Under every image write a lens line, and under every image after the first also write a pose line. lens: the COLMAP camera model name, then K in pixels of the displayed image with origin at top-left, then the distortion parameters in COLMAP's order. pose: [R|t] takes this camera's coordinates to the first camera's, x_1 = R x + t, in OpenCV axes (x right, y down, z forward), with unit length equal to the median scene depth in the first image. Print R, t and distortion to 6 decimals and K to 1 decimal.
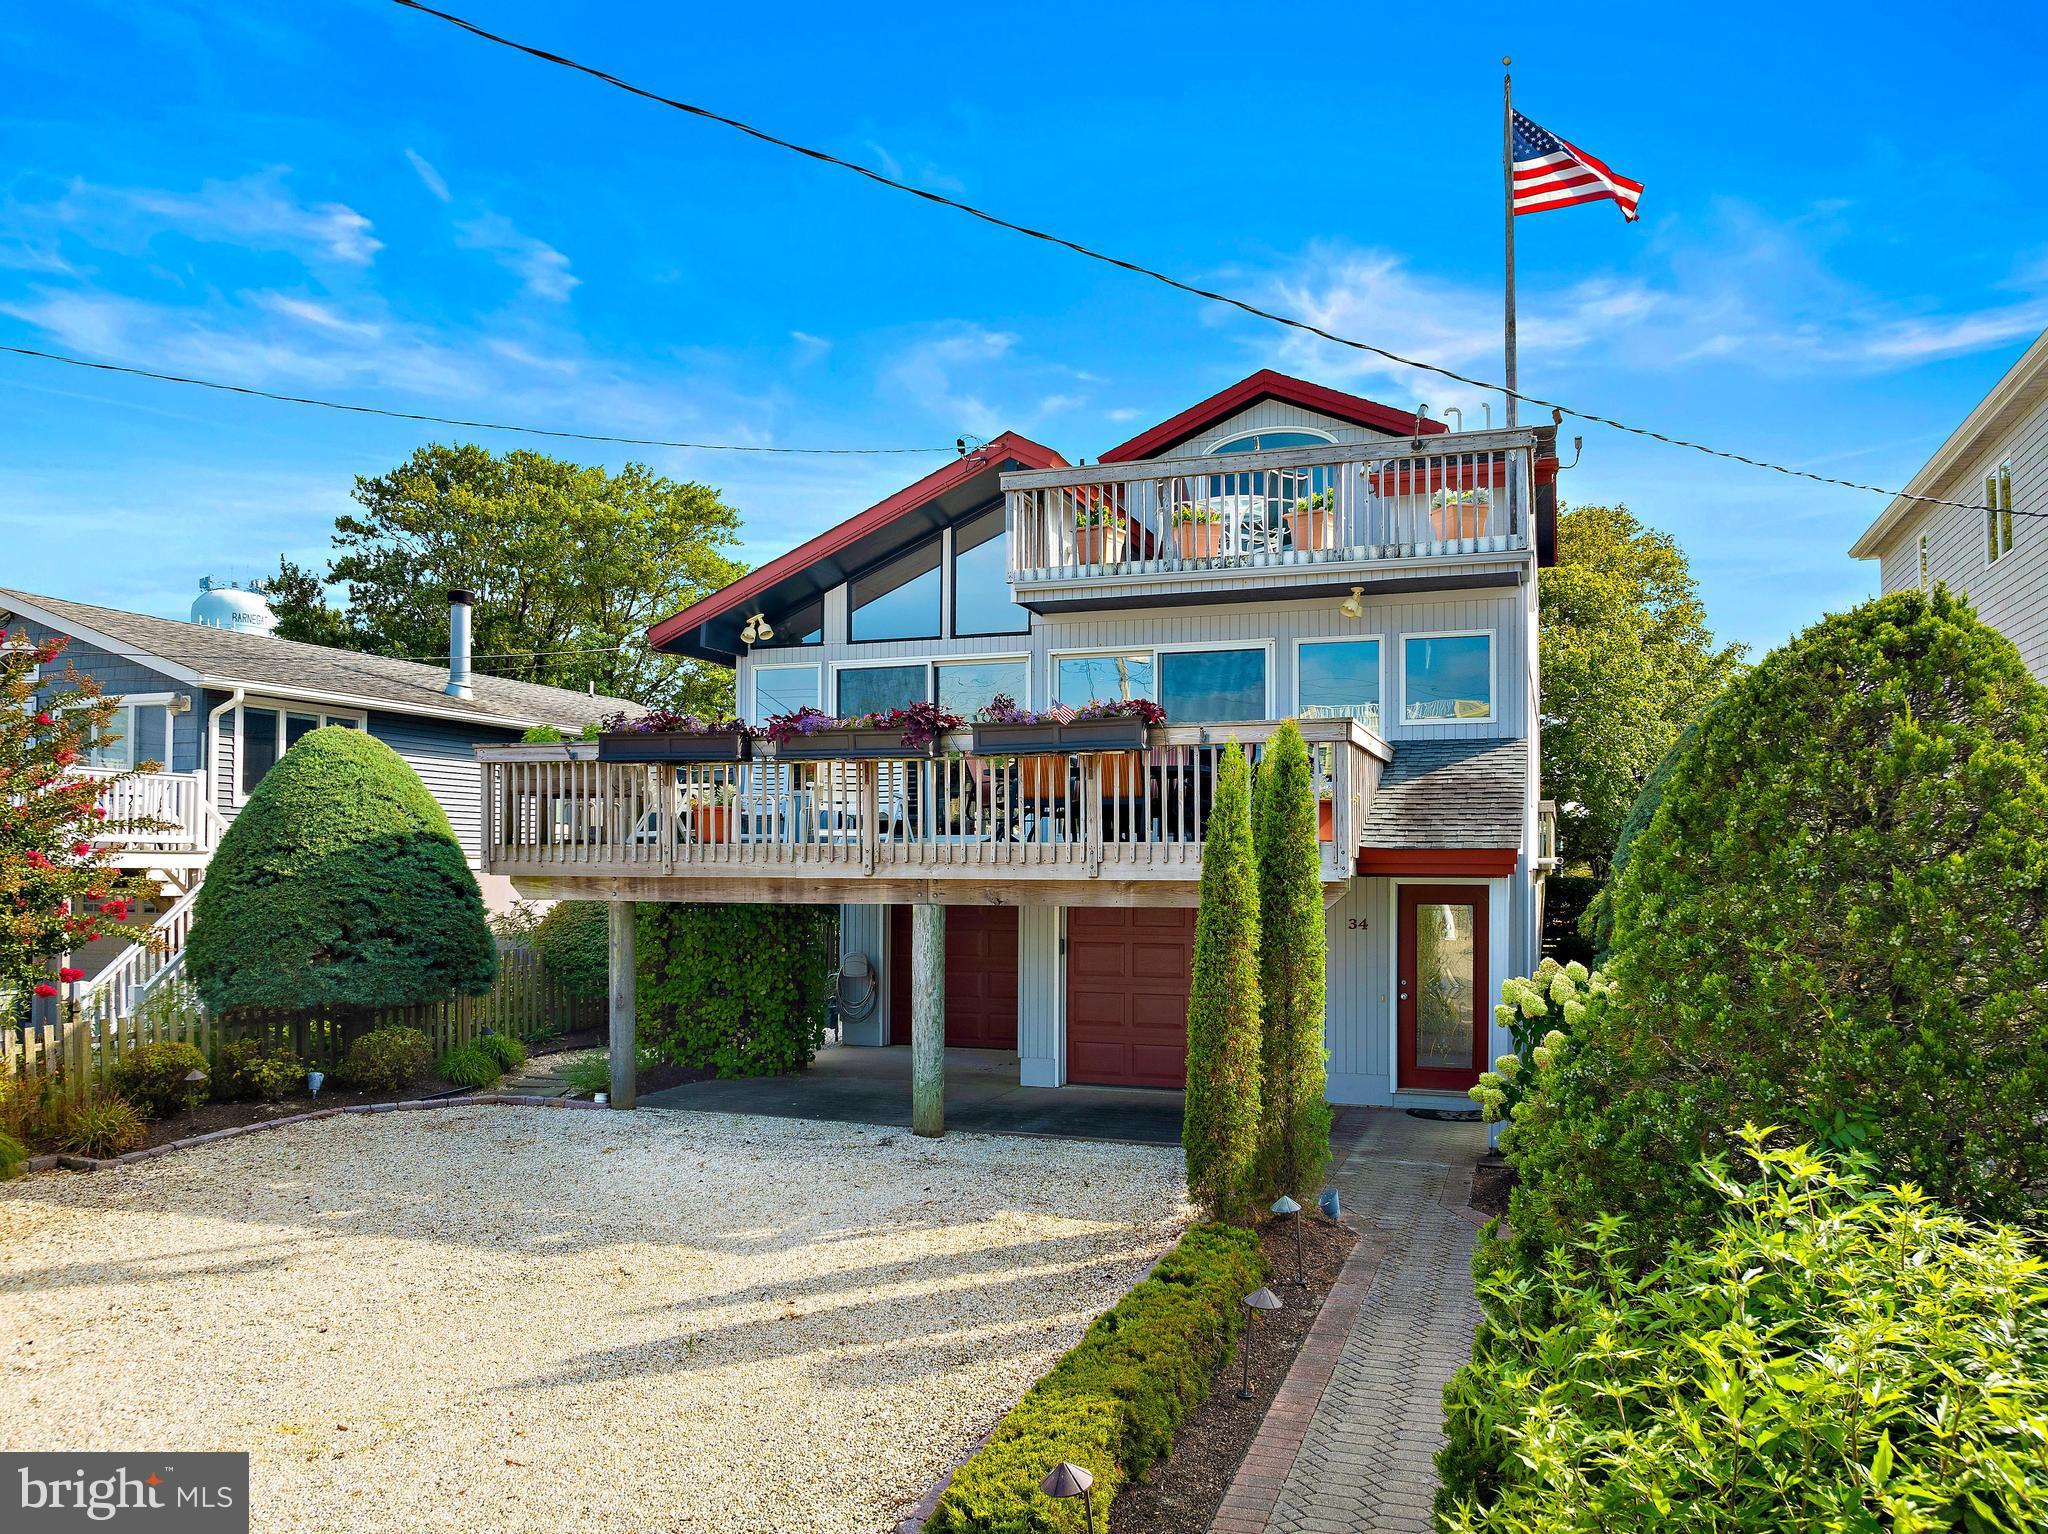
lens RADIAL K [[1466.1, 0, 1024.9], [0, 1466.1, 830.3], [0, 0, 1]] dist [-0.001515, -0.090842]
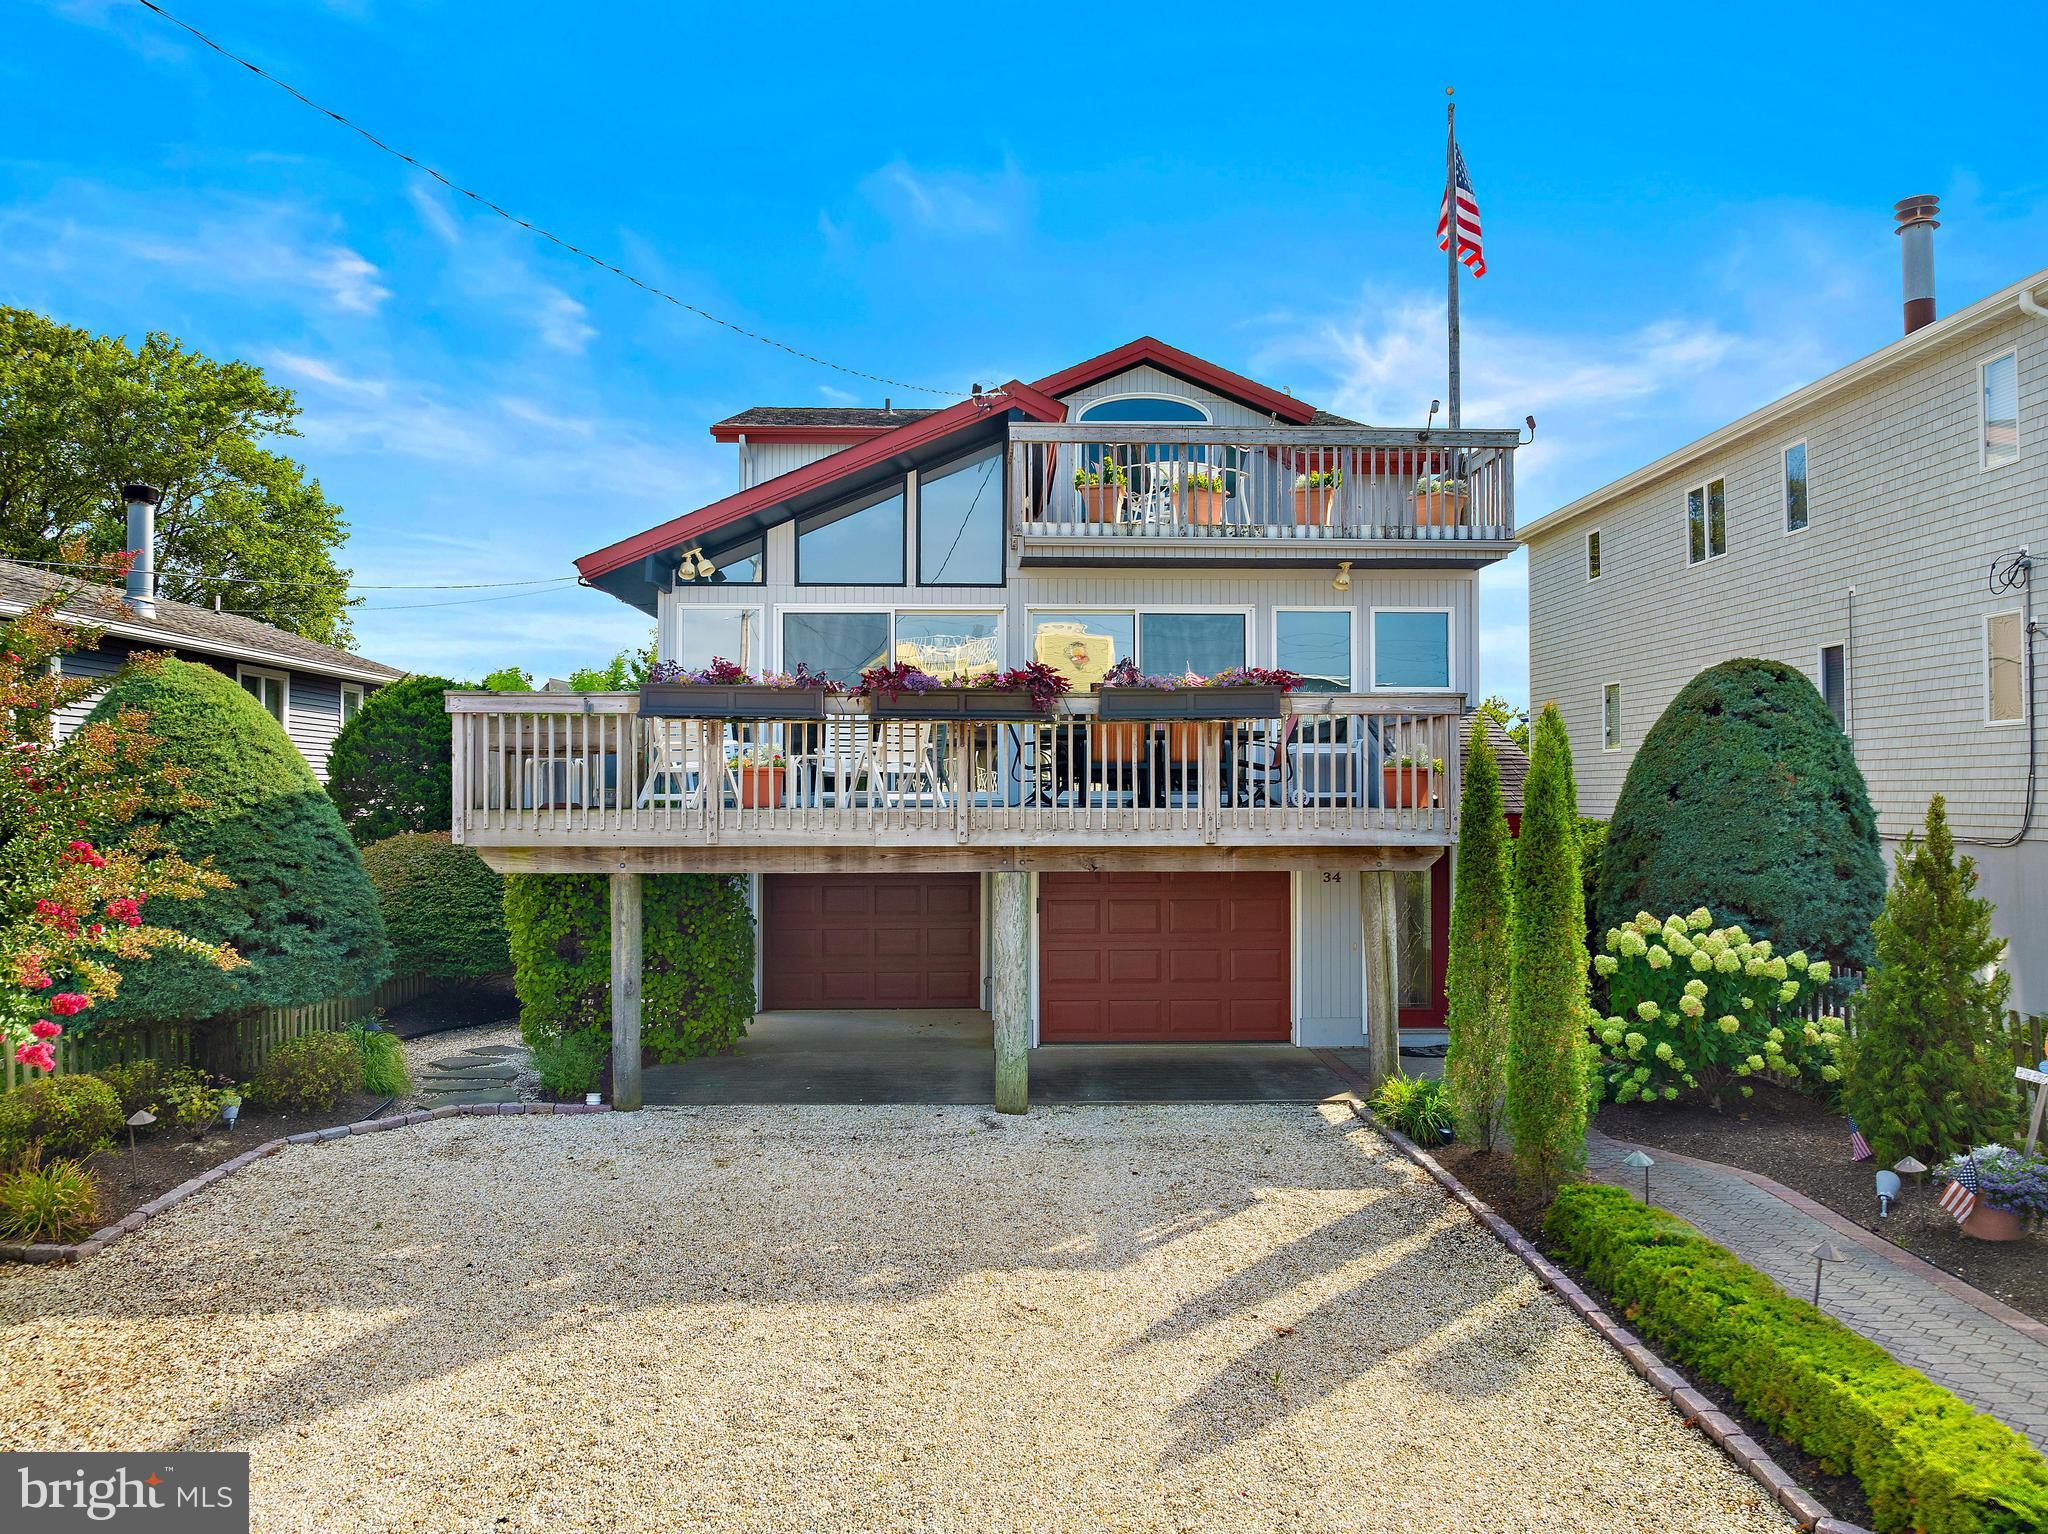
lens RADIAL K [[1443.0, 0, 1017.7], [0, 1443.0, 759.7], [0, 0, 1]] dist [-0.033030, -0.008916]
pose [[0.928480, 0.004026, 0.371361, -0.384658], [-0.005542, 0.999980, 0.003016, -0.024034], [-0.371342, -0.004858, 0.928484, 0.115175]]
